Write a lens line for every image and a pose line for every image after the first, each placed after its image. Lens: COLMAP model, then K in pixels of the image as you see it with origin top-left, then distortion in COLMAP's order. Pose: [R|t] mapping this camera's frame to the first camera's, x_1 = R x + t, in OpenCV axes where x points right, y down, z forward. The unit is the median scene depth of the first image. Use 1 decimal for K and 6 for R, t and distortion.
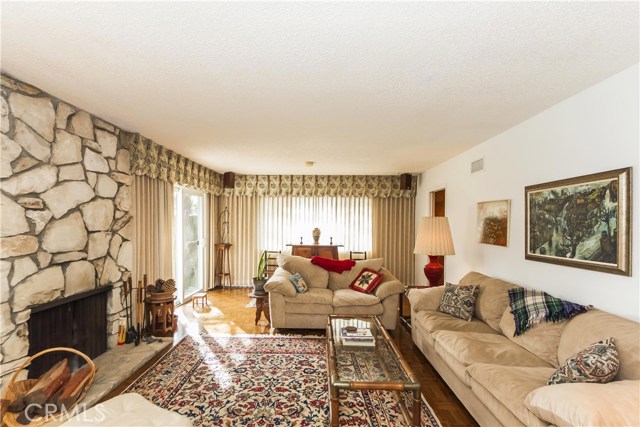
lens RADIAL K [[287.0, 0, 318.6], [0, 287.0, 228.9], [0, 0, 1]] dist [0.007592, 0.000203]
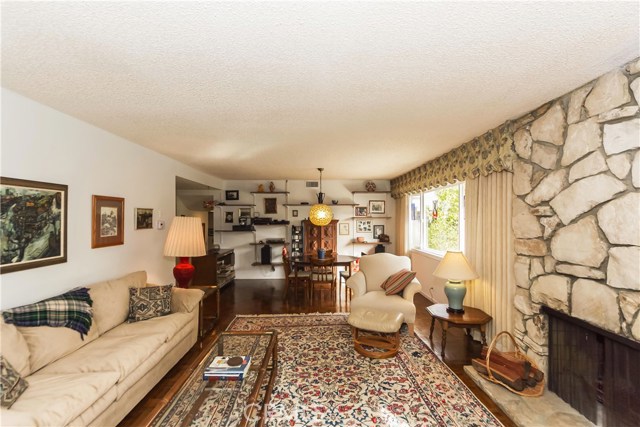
lens RADIAL K [[287.0, 0, 322.9], [0, 287.0, 220.4], [0, 0, 1]] dist [0.007592, 0.000203]
pose [[-0.999306, -0.007421, -0.036514, -0.091055], [-0.008301, 0.999678, 0.023990, -0.058186], [0.036324, 0.024277, -0.999045, 1.681528]]
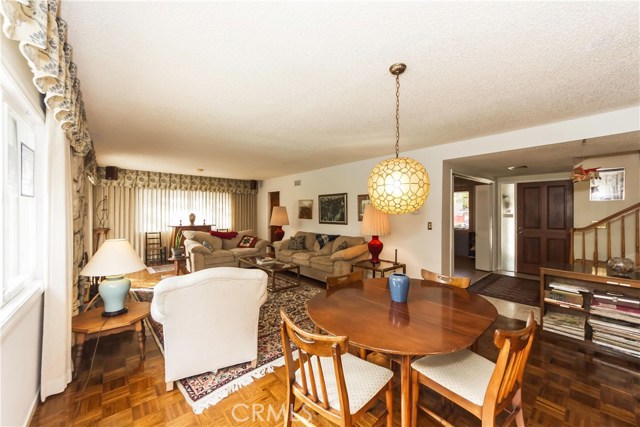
lens RADIAL K [[244.8, 0, 318.6], [0, 244.8, 209.8], [0, 0, 1]] dist [0.003130, 0.000006]
pose [[0.743396, -0.002627, 0.668846, -0.750904], [0.017011, 0.999743, -0.014981, 0.016834], [-0.668635, 0.022515, 0.743250, -0.627407]]
